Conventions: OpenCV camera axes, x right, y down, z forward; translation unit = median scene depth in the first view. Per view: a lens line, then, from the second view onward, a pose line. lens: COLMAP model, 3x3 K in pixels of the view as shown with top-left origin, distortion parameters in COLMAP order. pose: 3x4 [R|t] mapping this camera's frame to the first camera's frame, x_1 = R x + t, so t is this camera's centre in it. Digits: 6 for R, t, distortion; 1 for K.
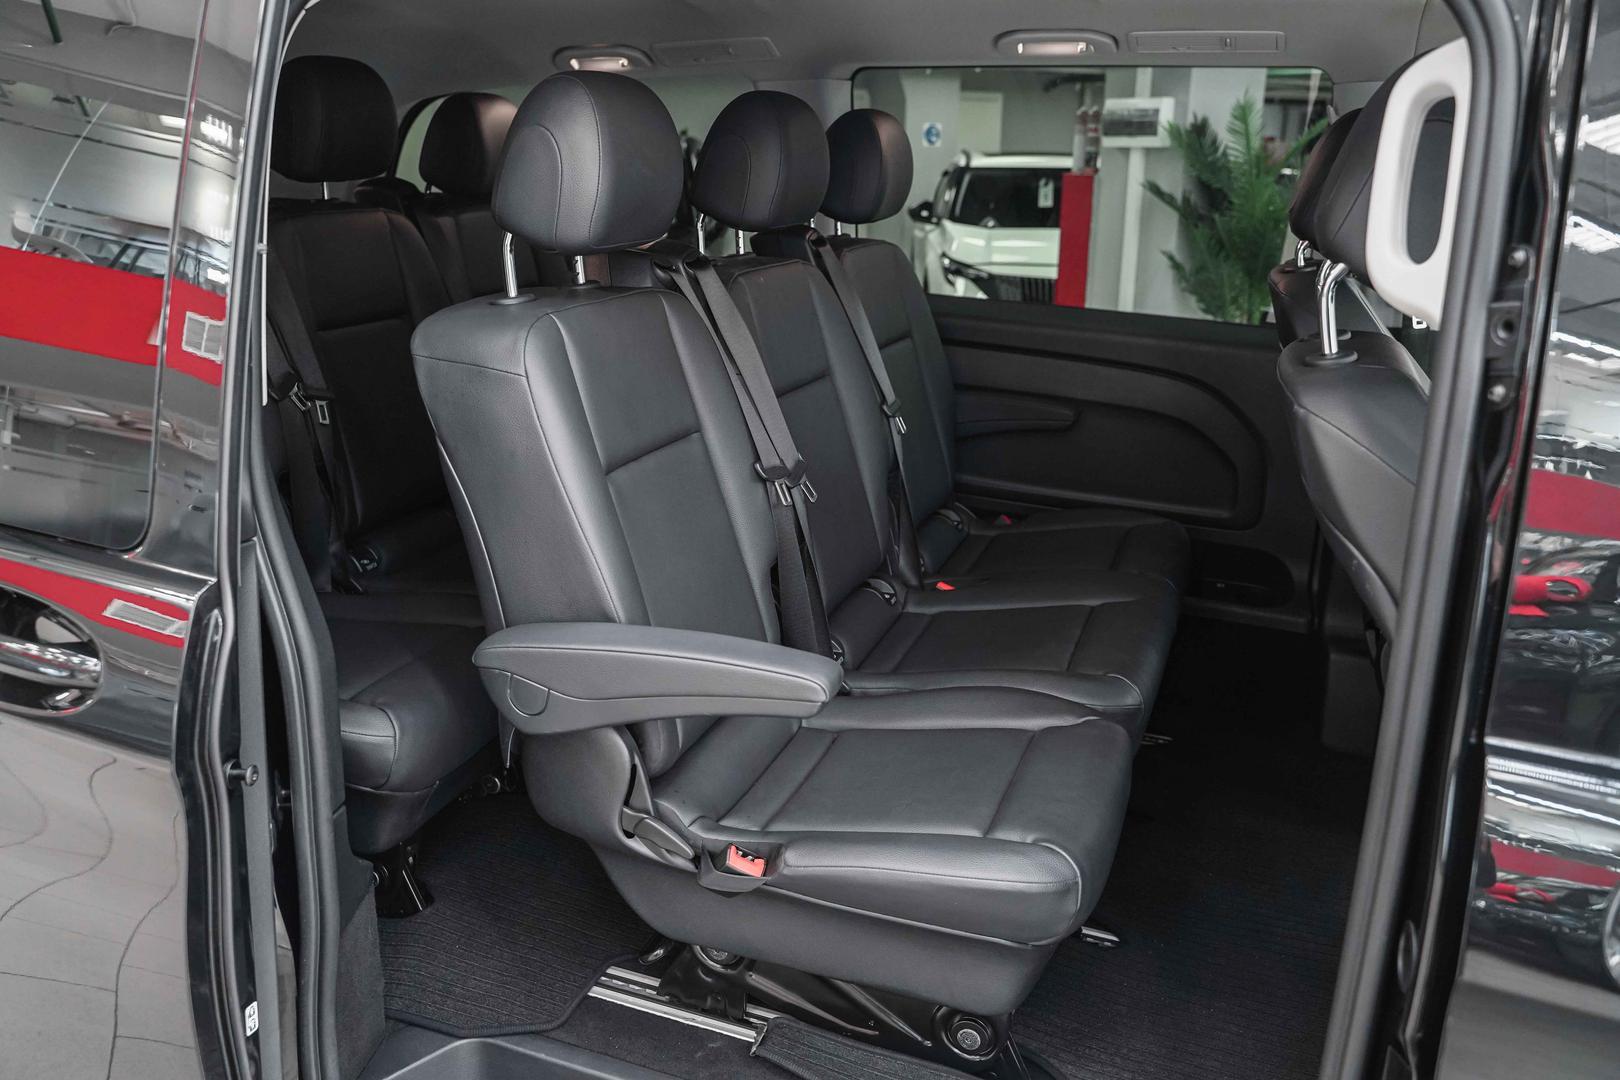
lens RADIAL K [[1311.5, 0, 809.8], [0, 1311.5, 593.3], [0, 0, 1]] dist [0.000067, 0.002375]
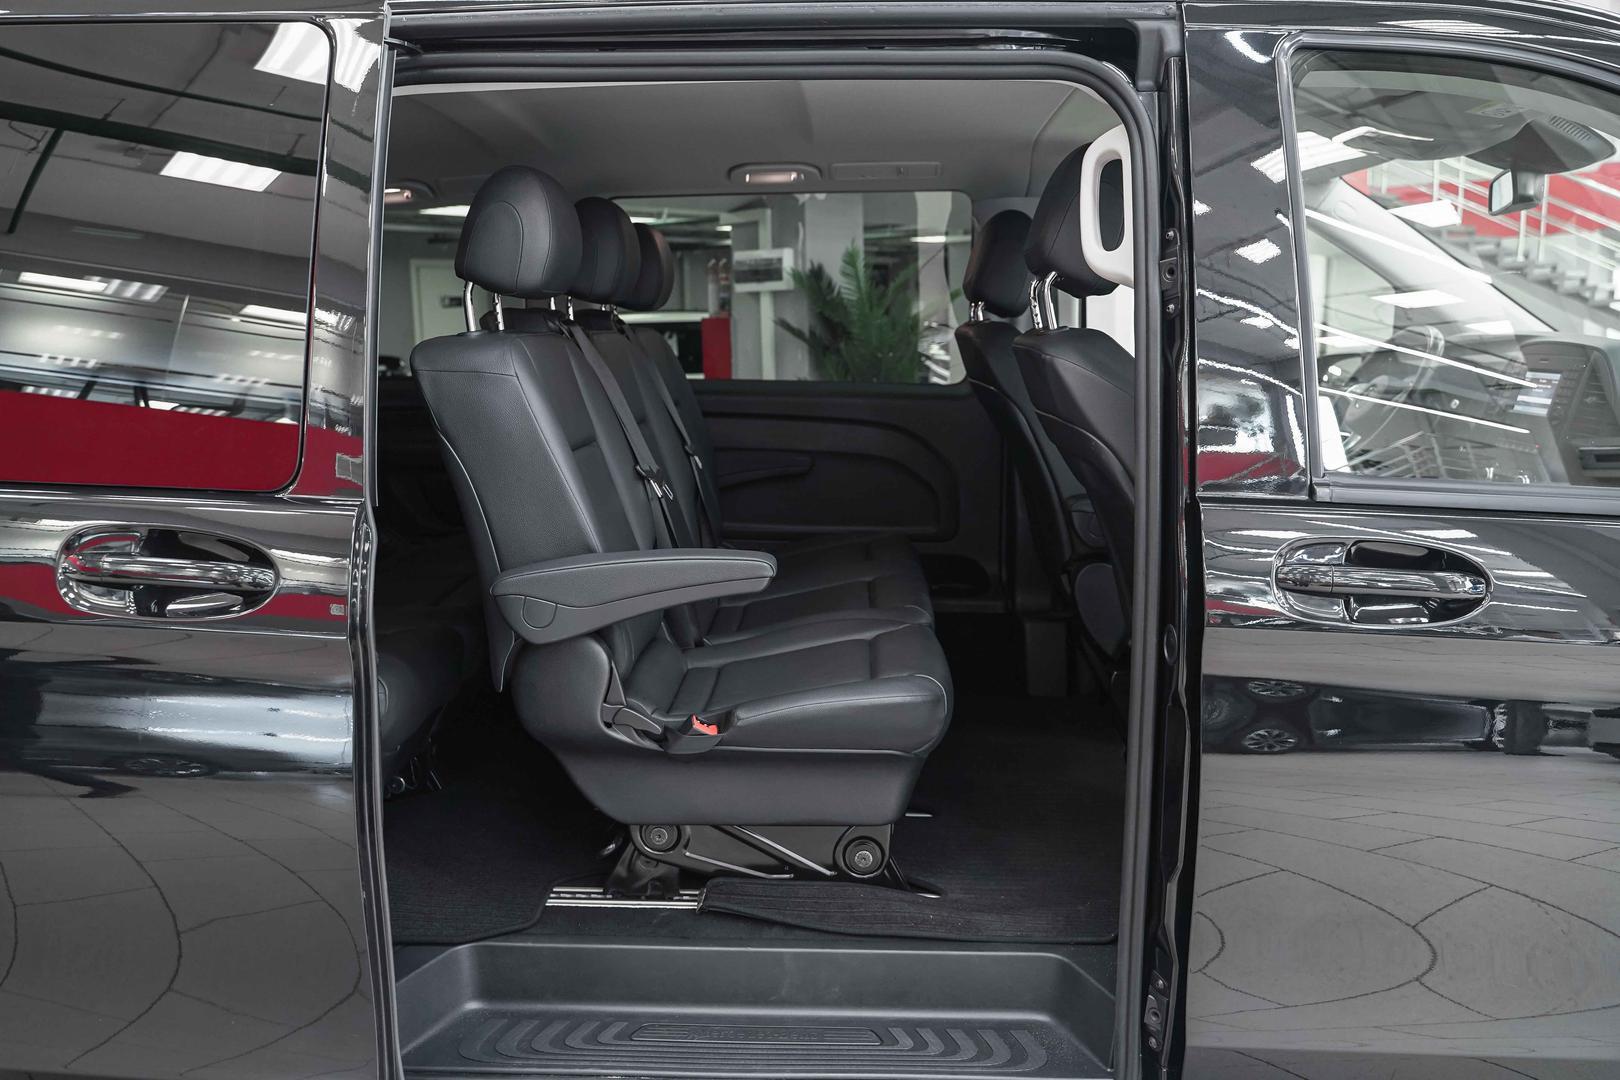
lens RADIAL K [[1396.4, 0, 809.2], [0, 1396.4, 641.4], [0, 0, 1]] dist [-0.007392, -0.002435]
pose [[0.945170, -0.098963, 0.311222, -0.237415], [0.135698, 0.985828, -0.098634, 0.168877], [-0.297051, 0.135458, 0.945205, -0.245805]]
